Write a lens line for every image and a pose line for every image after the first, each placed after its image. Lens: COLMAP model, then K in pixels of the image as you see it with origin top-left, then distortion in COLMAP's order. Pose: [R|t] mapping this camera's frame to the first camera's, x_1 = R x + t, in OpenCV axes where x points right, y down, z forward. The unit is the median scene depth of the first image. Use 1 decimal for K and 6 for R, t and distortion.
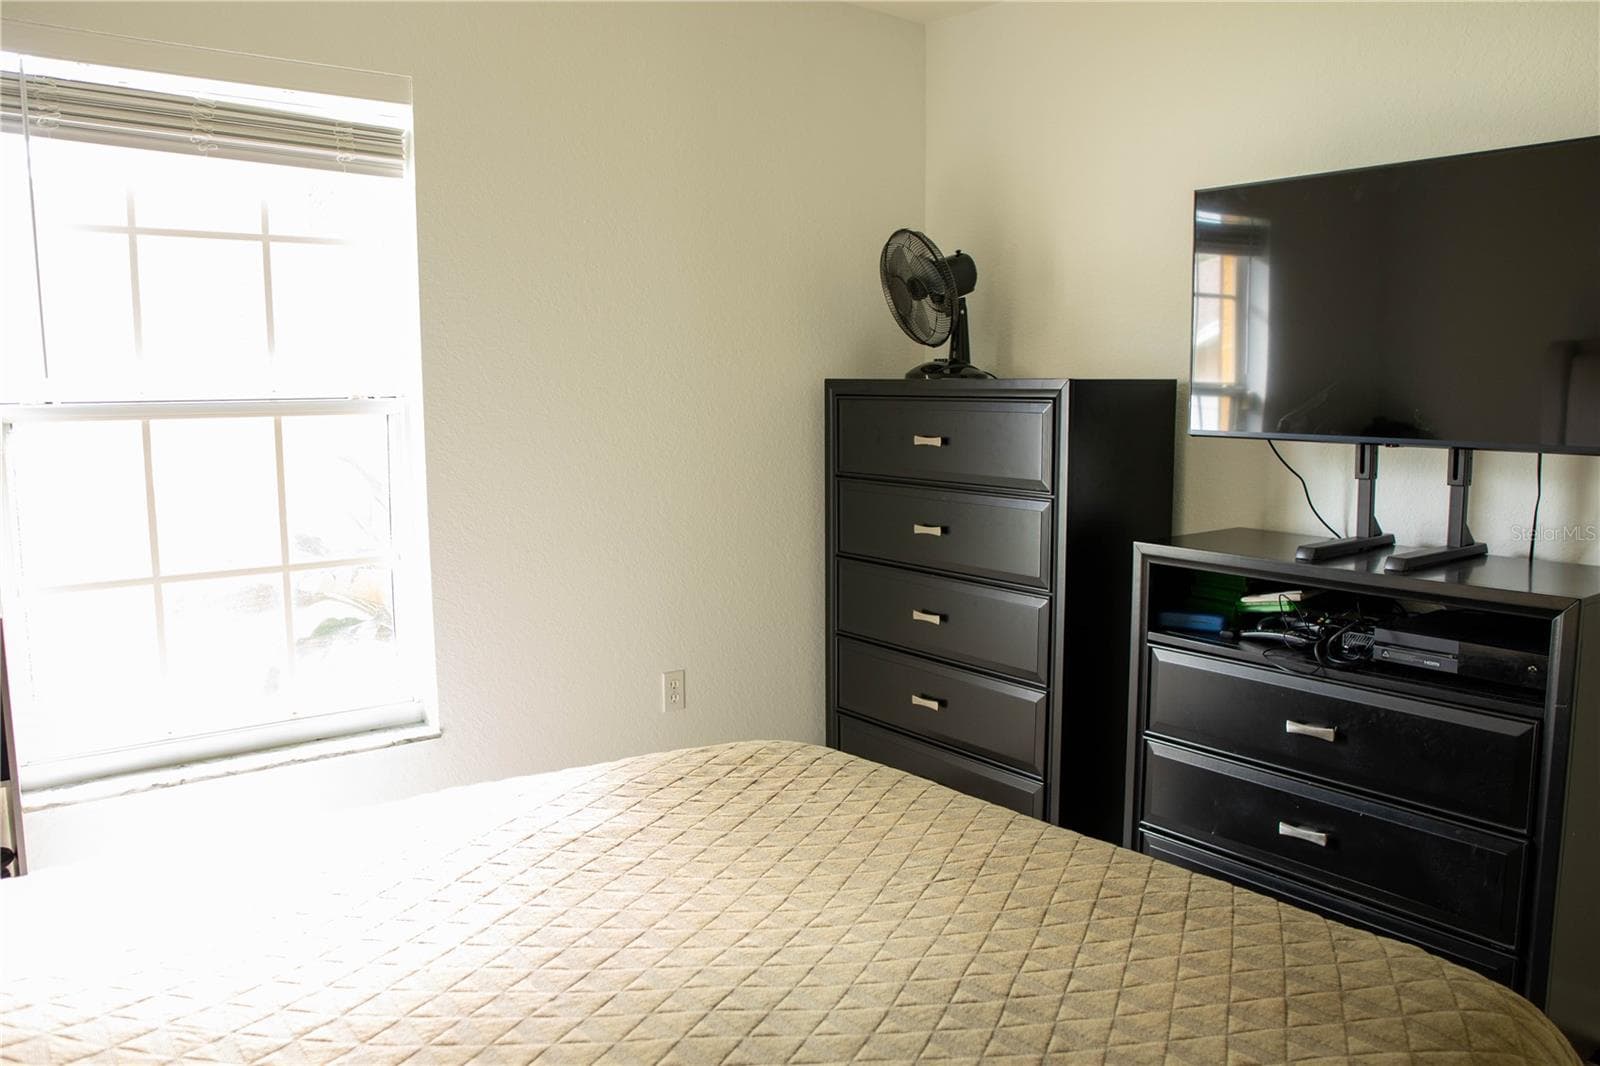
lens RADIAL K [[1177.5, 0, 807.2], [0, 1177.5, 534.4], [0, 0, 1]] dist [-0.115224, 0.077408]
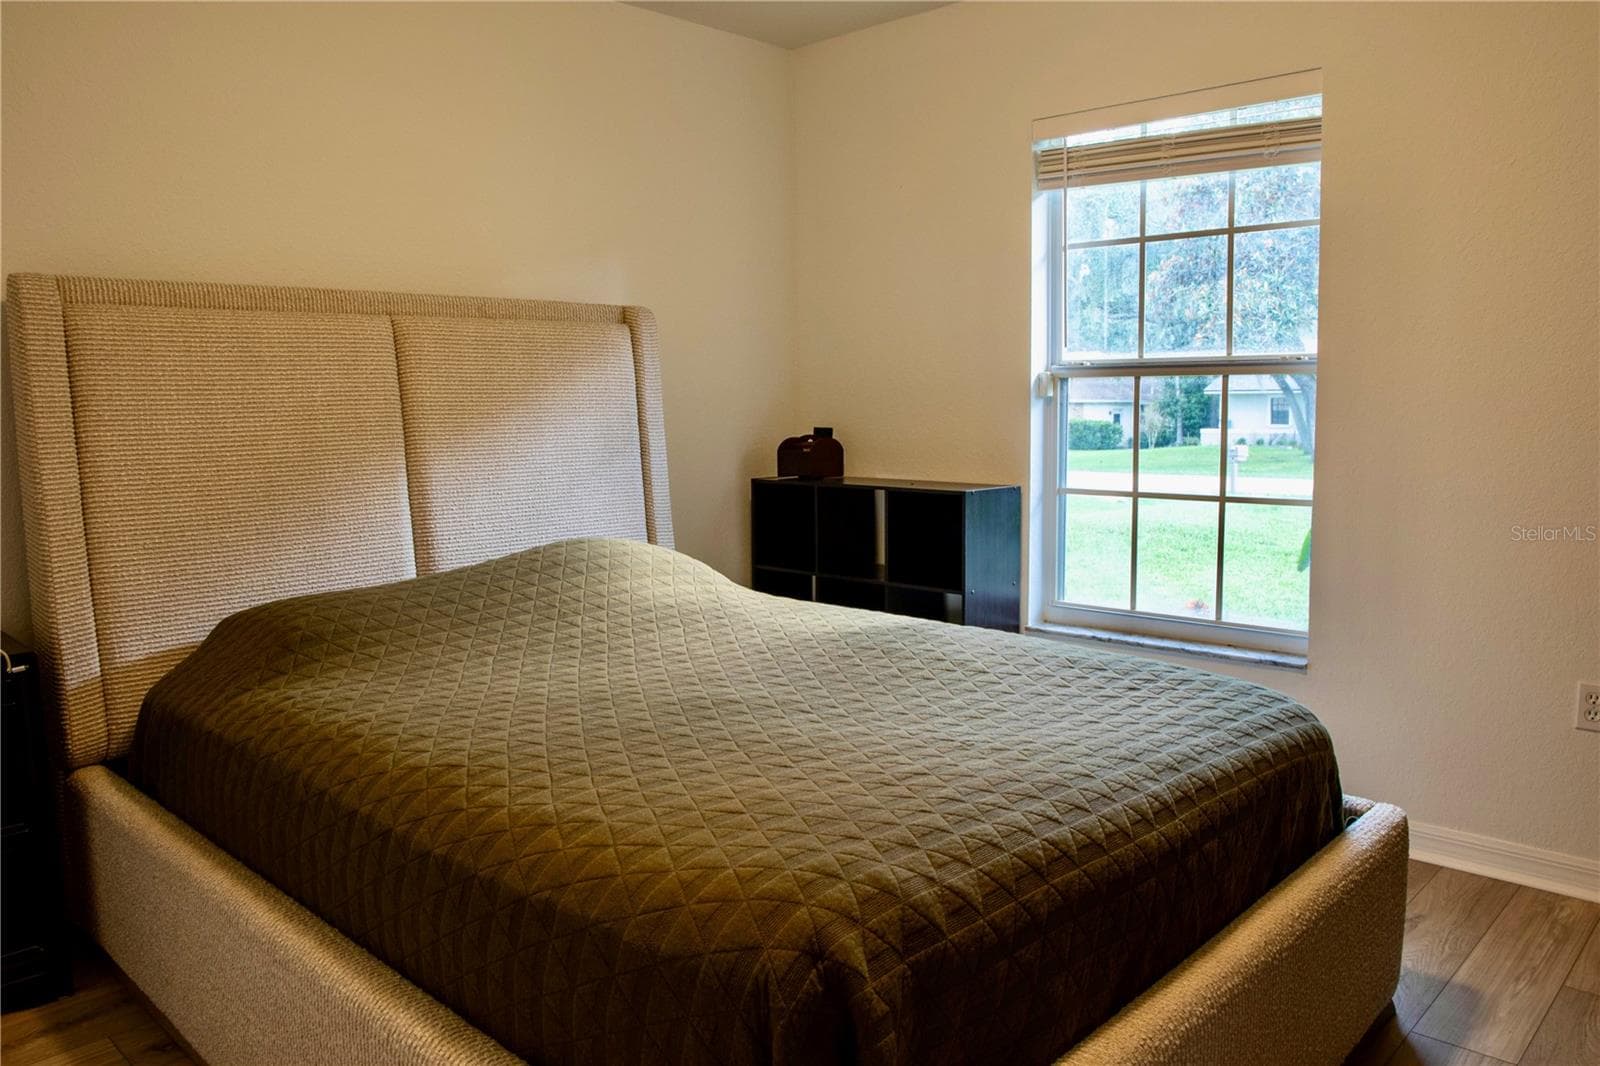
lens RADIAL K [[1177.5, 0, 807.2], [0, 1177.5, 534.4], [0, 0, 1]] dist [-0.115224, 0.077408]
pose [[0.155608, 0.106818, -0.982027, 0.836940], [-0.121023, 0.988709, 0.088368, 0.010949], [0.980377, 0.105097, 0.166778, 0.451911]]
